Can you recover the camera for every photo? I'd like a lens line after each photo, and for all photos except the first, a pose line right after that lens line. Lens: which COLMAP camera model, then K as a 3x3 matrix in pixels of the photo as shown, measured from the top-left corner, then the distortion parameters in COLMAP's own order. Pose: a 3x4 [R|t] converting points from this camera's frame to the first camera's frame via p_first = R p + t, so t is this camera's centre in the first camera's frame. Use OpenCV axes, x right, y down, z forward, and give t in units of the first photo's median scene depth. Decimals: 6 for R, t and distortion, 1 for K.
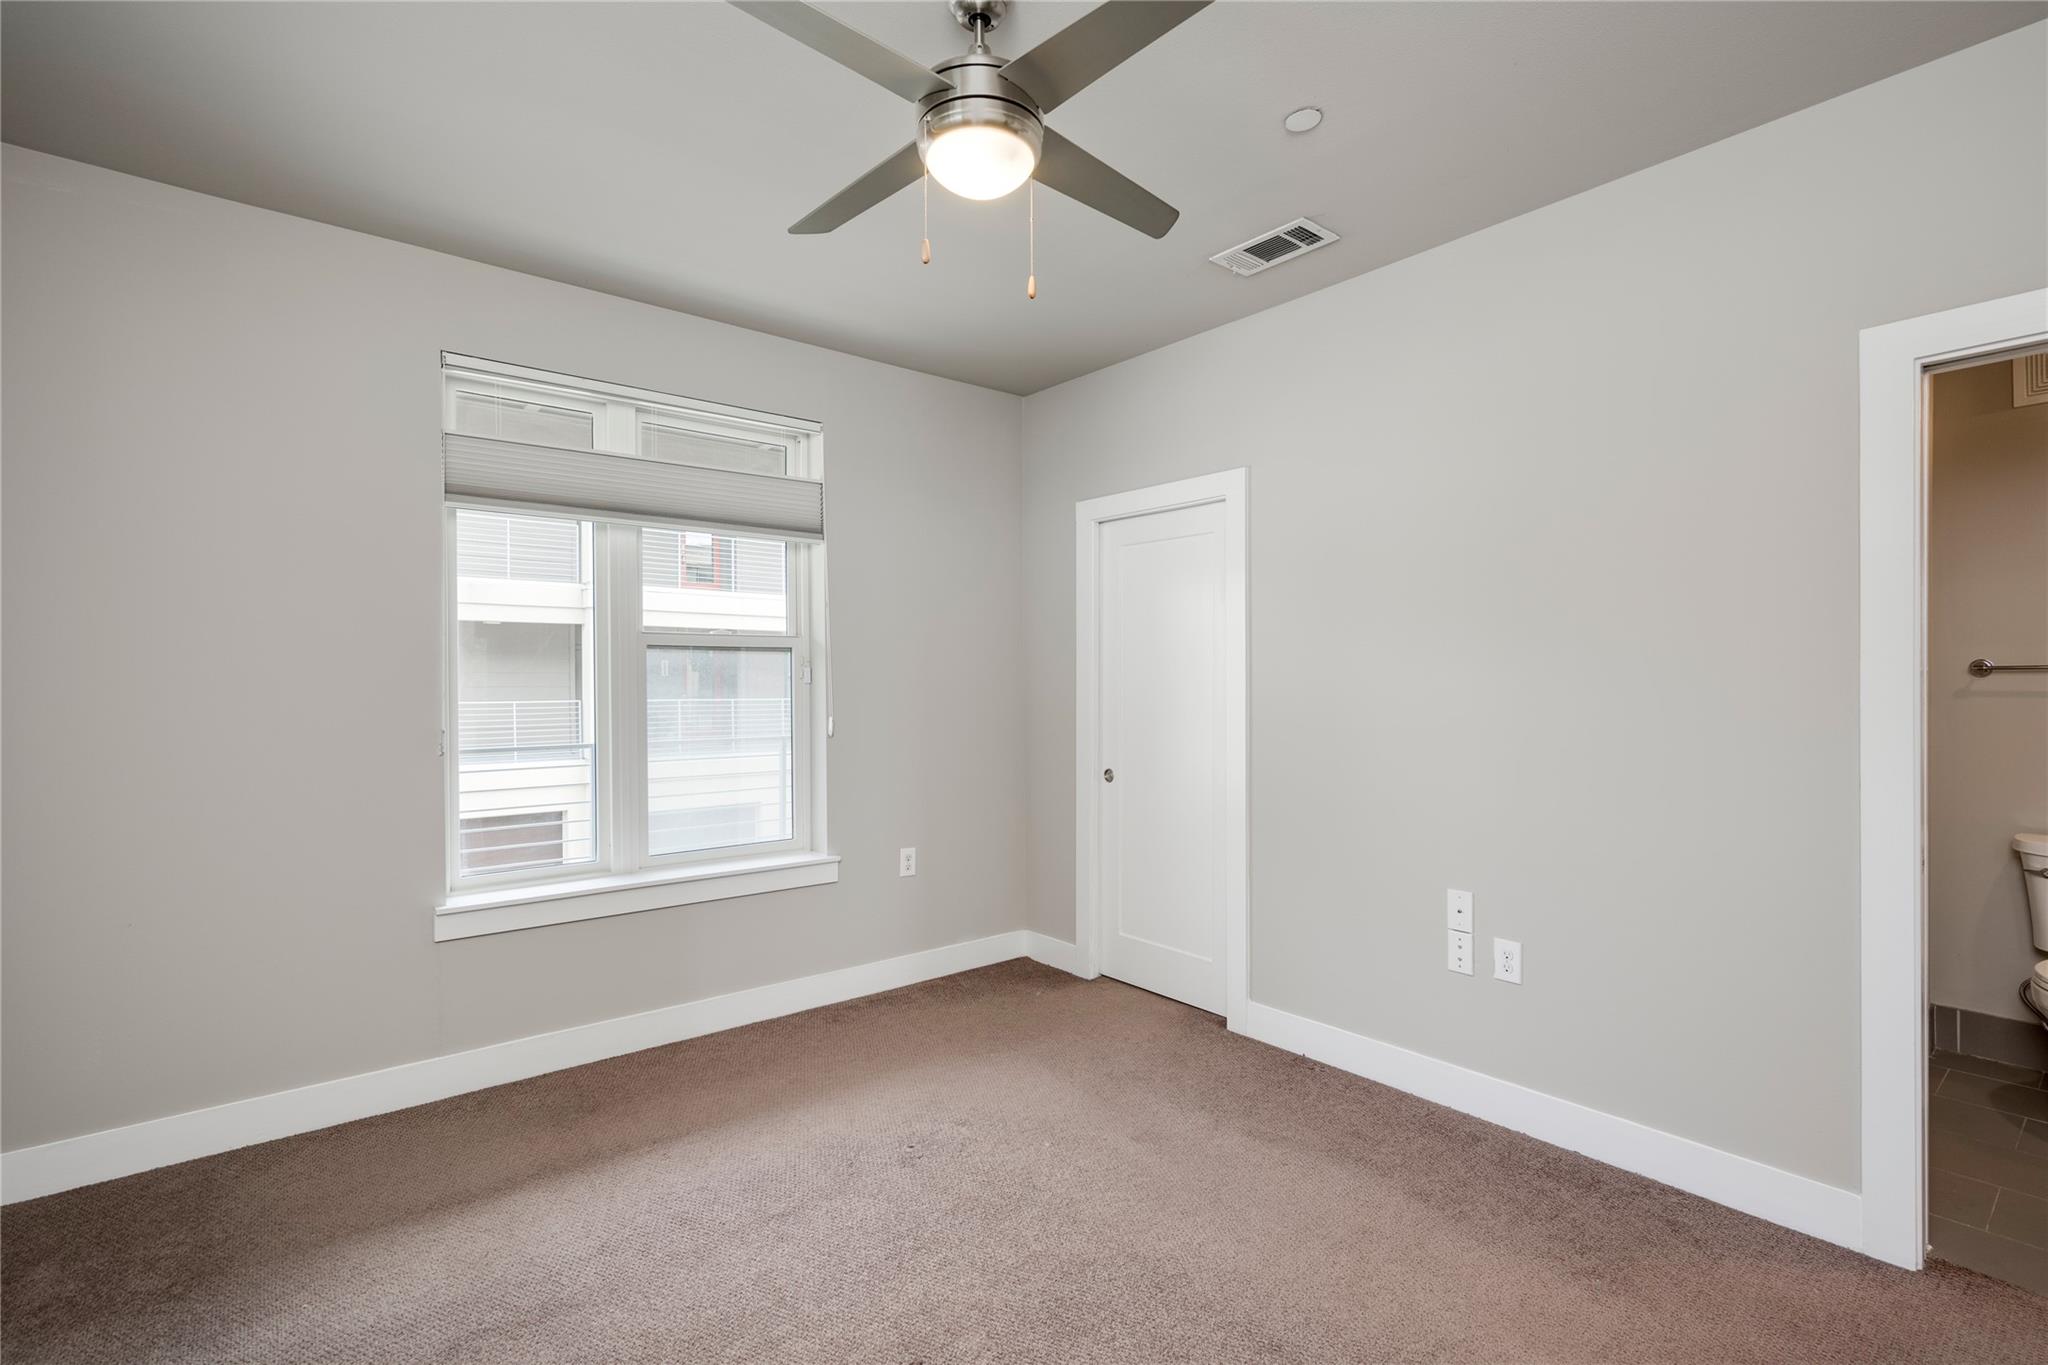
lens RADIAL K [[945.9, 0, 993.7], [0, 945.9, 686.3], [0, 0, 1]] dist [0.000236, 0.000110]
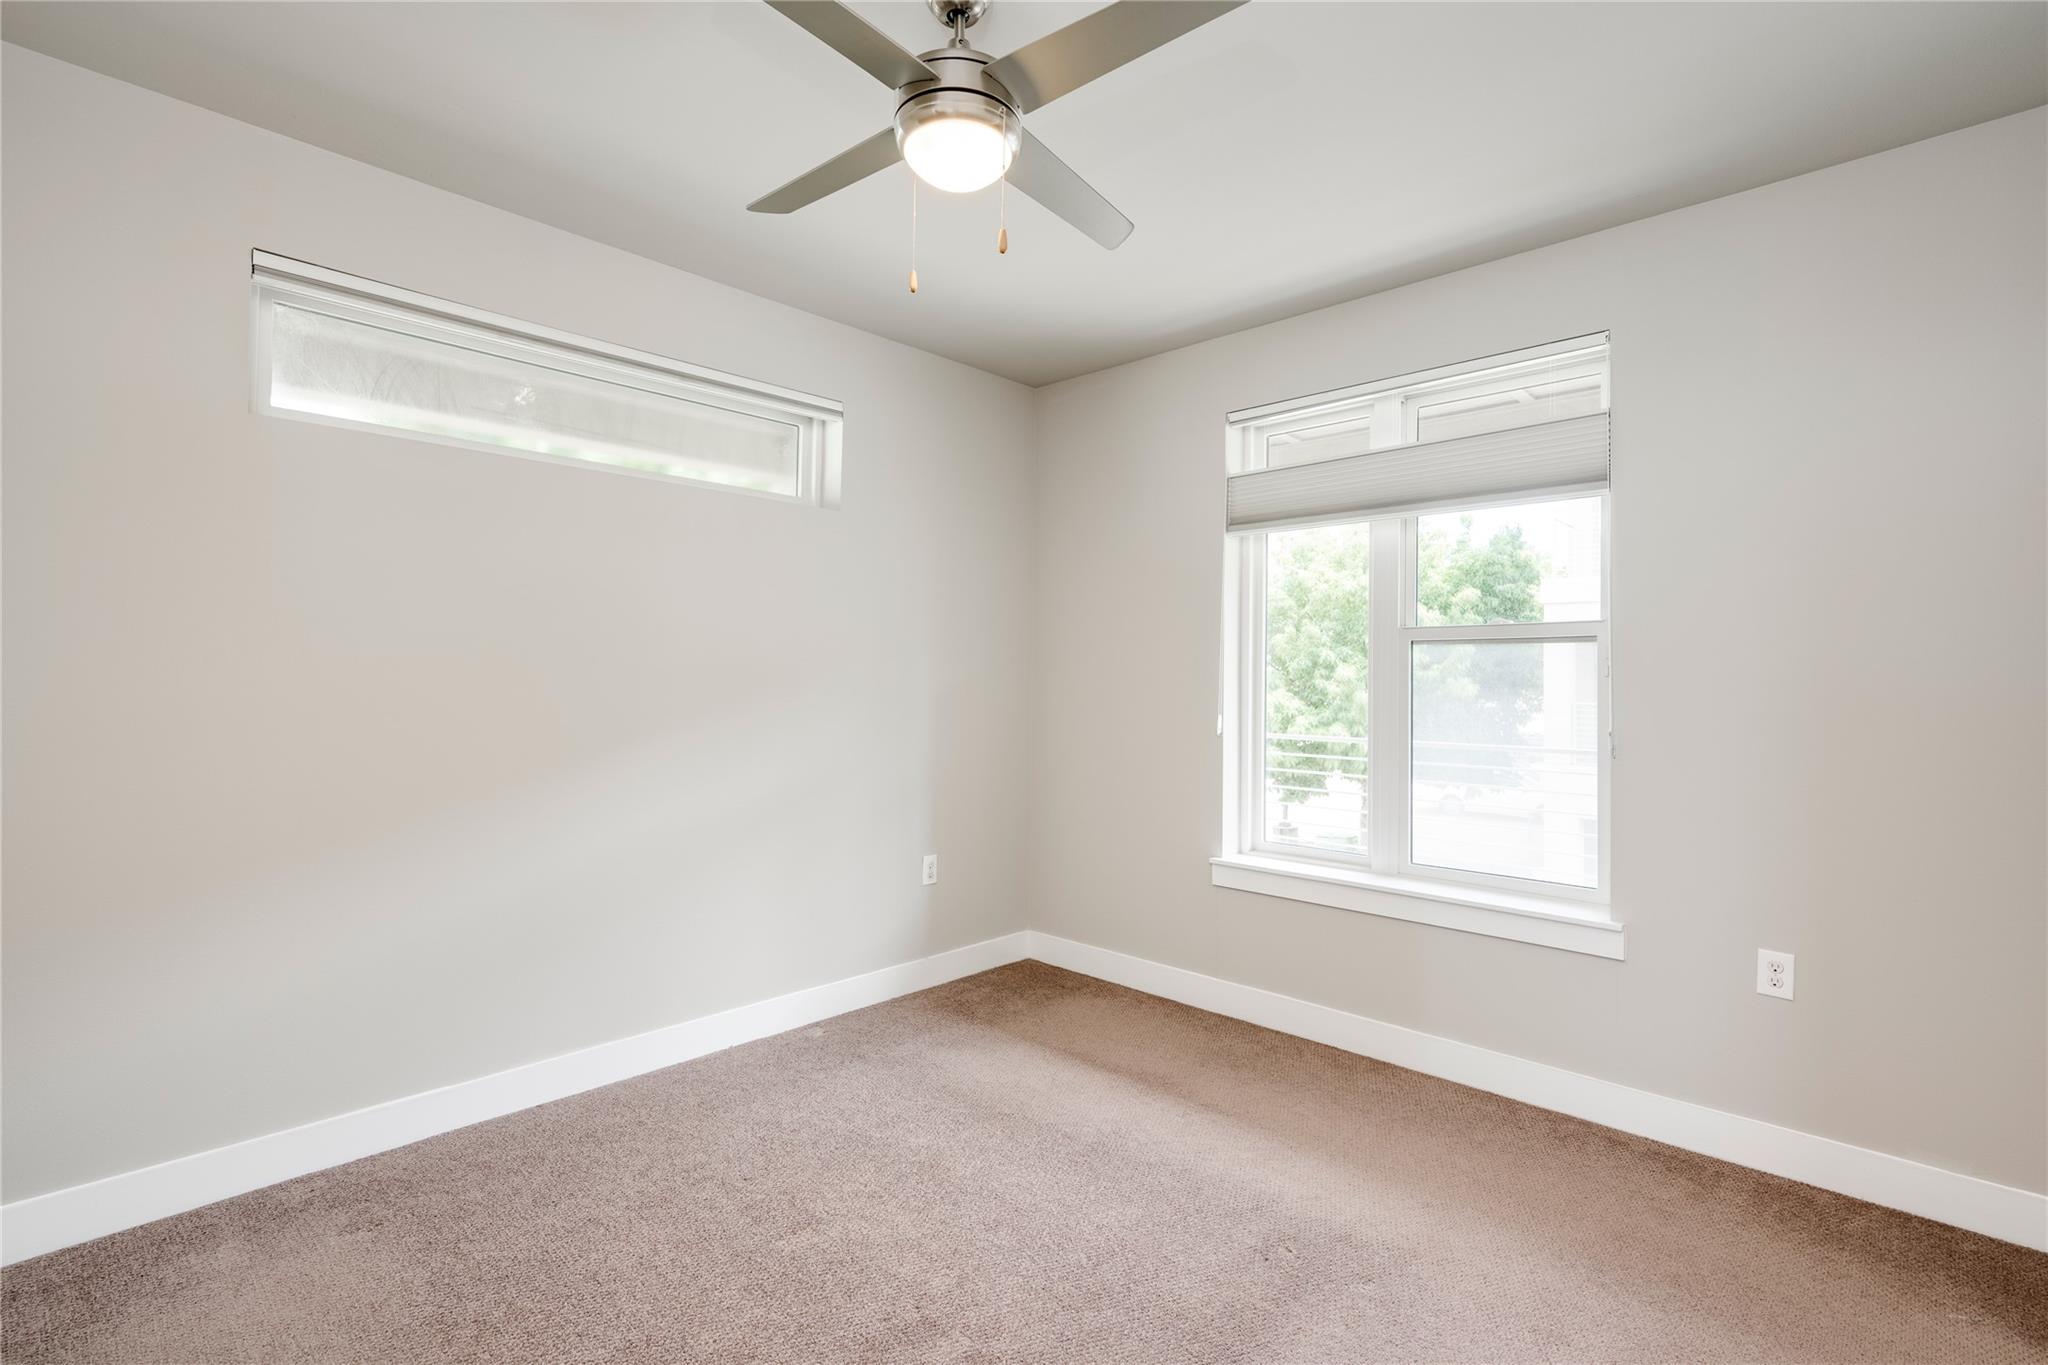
lens RADIAL K [[911.2, 0, 1021.6], [0, 911.2, 671.0], [0, 0, 1]] dist [-0.000240, 0.000382]
pose [[0.142857, -0.006531, -0.989722, 0.516105], [-0.013879, 0.999867, -0.008601, 0.000352], [0.989646, 0.014965, 0.142748, 0.513520]]
